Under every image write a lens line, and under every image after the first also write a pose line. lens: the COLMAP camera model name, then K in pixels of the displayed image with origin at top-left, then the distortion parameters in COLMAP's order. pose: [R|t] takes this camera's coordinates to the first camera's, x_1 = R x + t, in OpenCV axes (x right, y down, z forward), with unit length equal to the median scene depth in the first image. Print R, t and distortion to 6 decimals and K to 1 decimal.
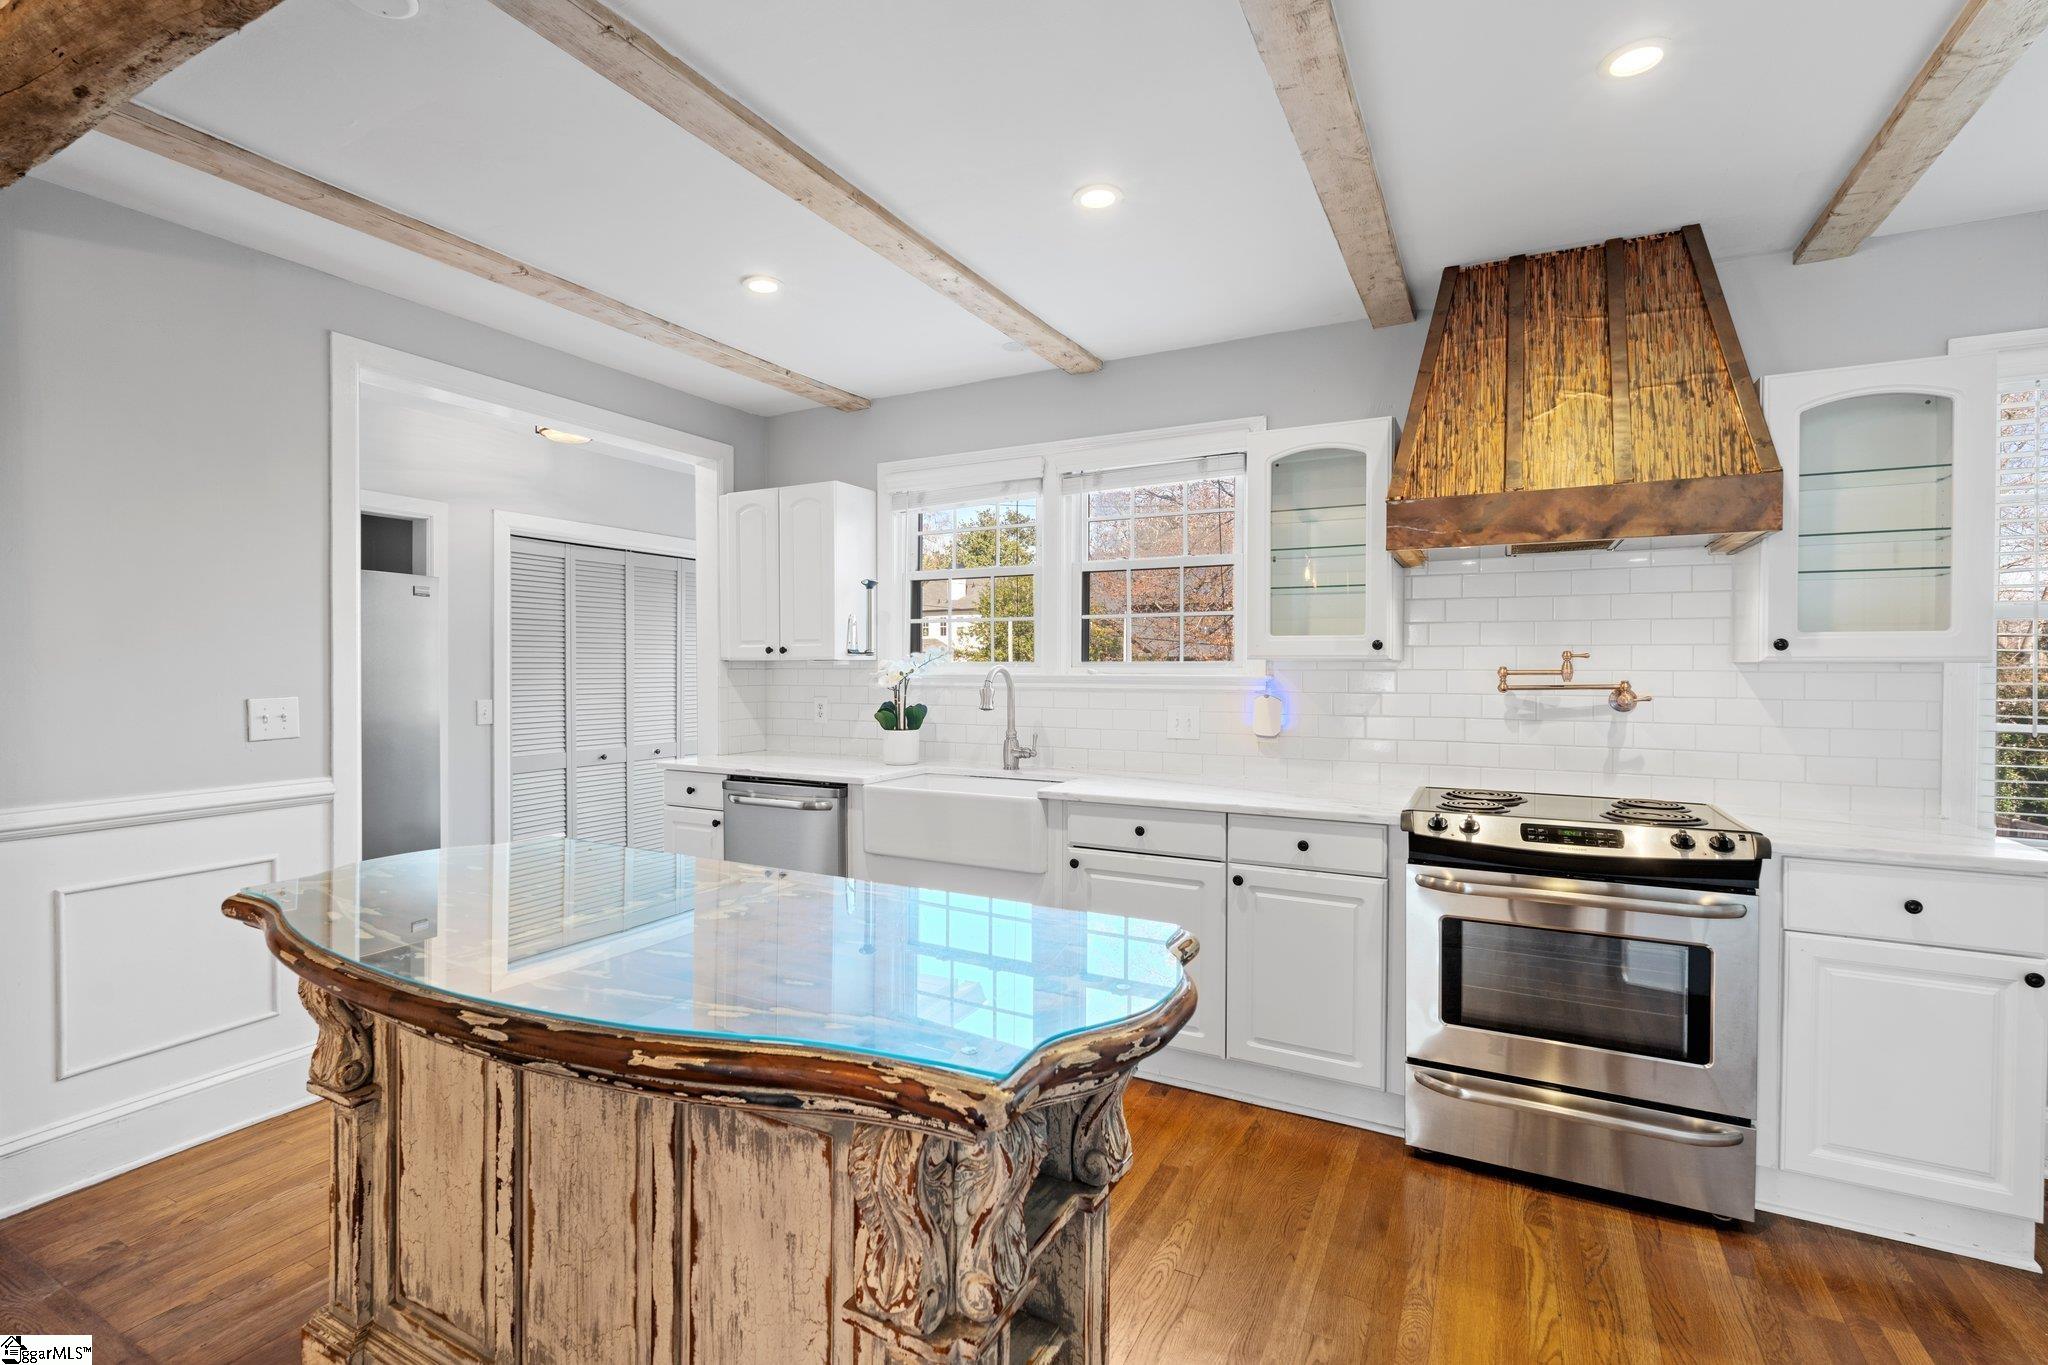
lens RADIAL K [[911.6, 0, 1019.1], [0, 911.6, 666.5], [0, 0, 1]] dist [-0.007107, 0.000661]
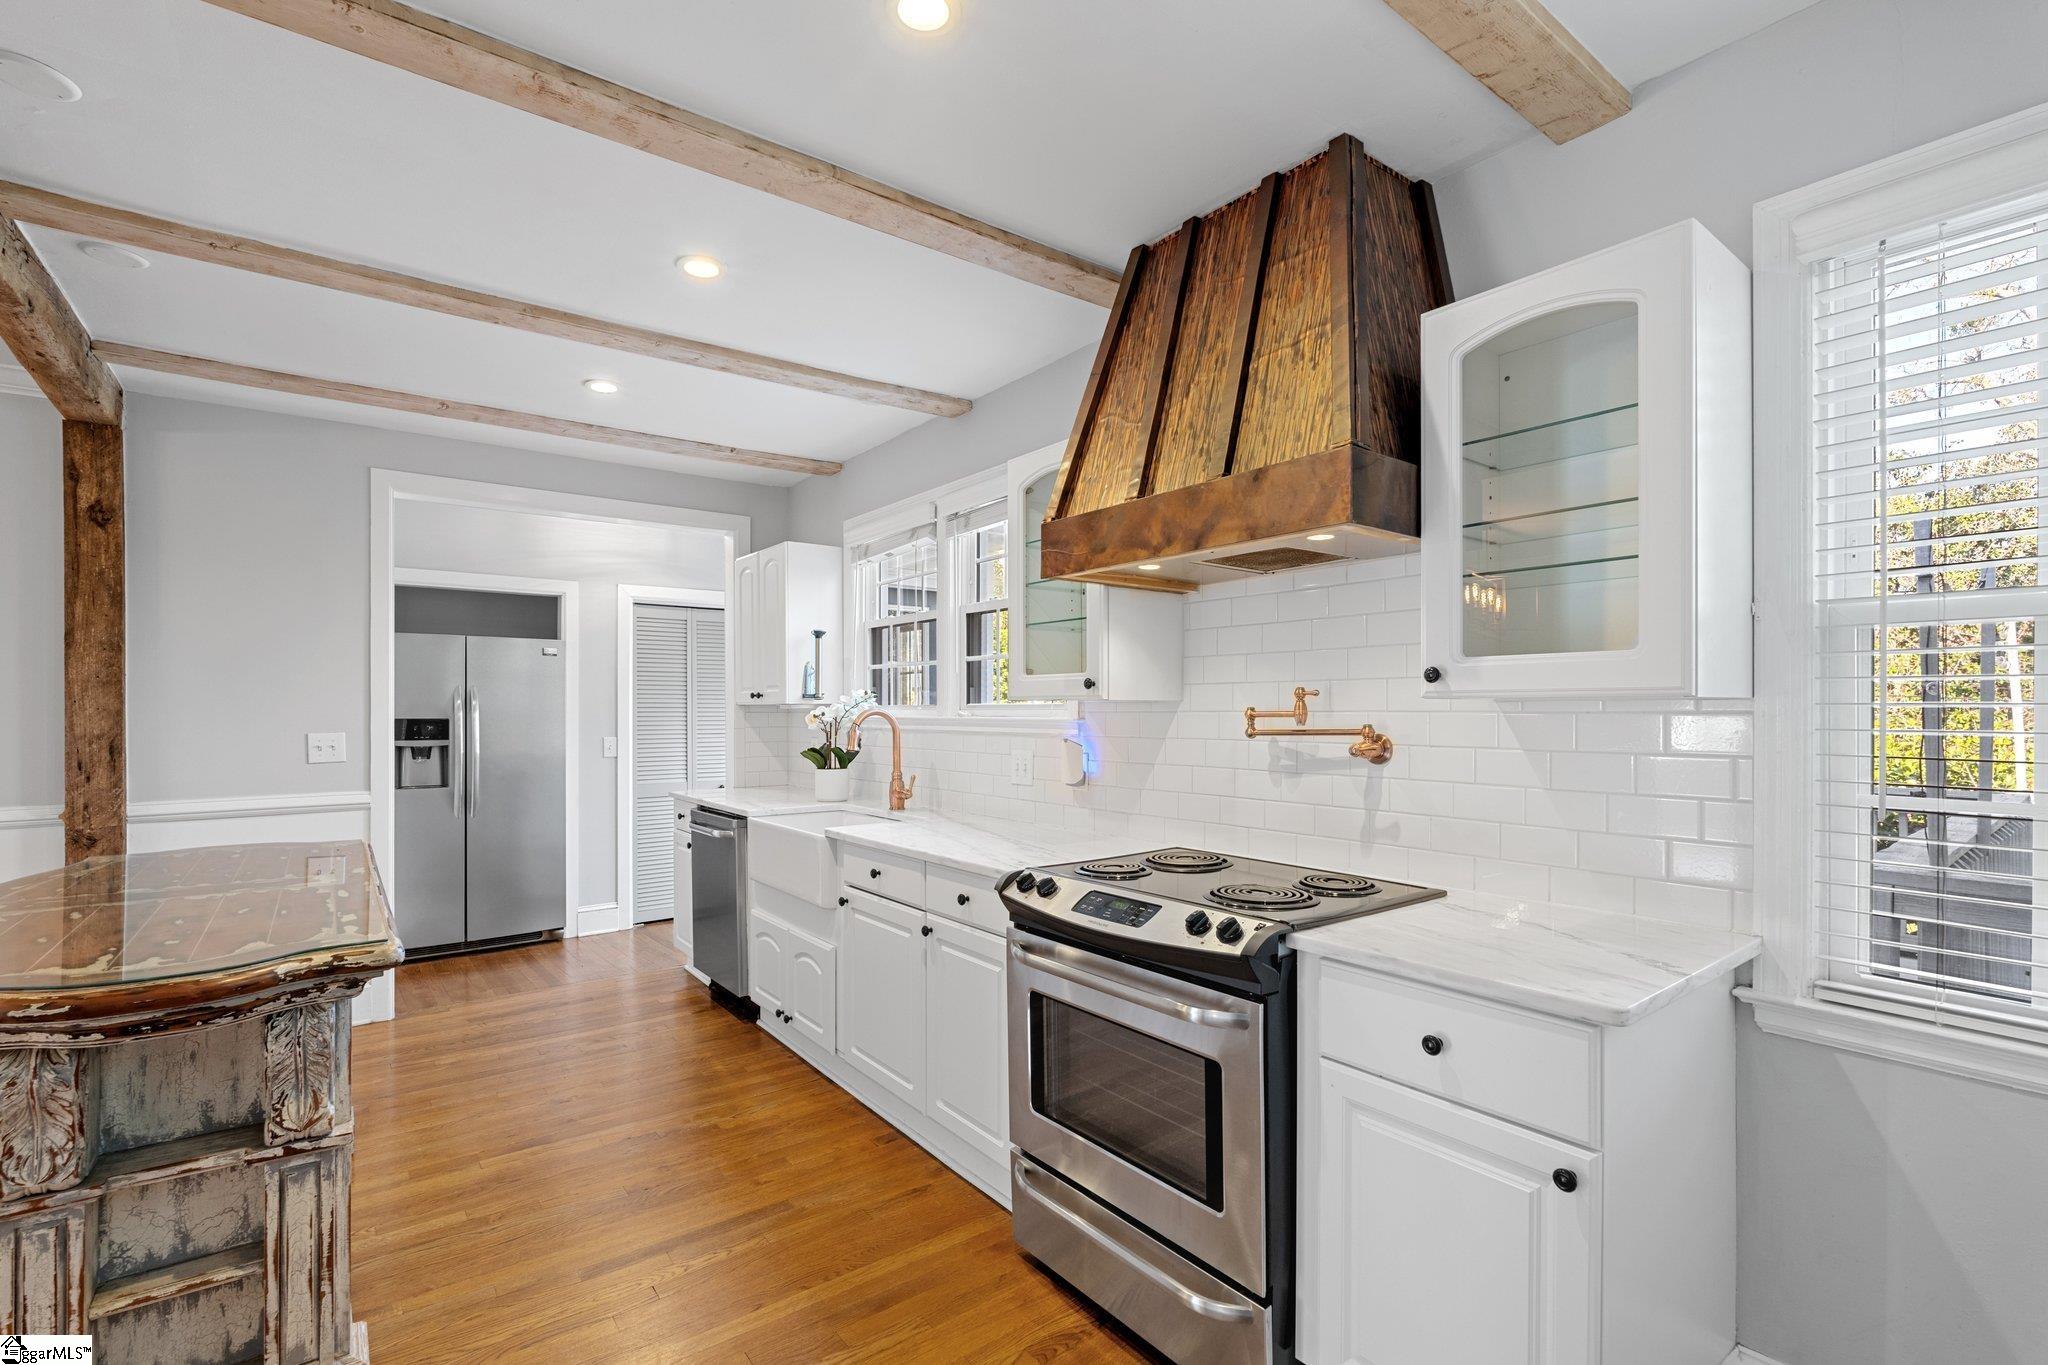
lens RADIAL K [[911.6, 0, 1029.9], [0, 911.6, 703.3], [0, 0, 1]] dist [-0.007107, 0.000661]
pose [[0.908791, -0.006249, -0.417205, 0.794768], [0.003290, 0.999964, -0.007813, 0.003007], [0.417239, 0.005728, 0.908779, 0.180341]]
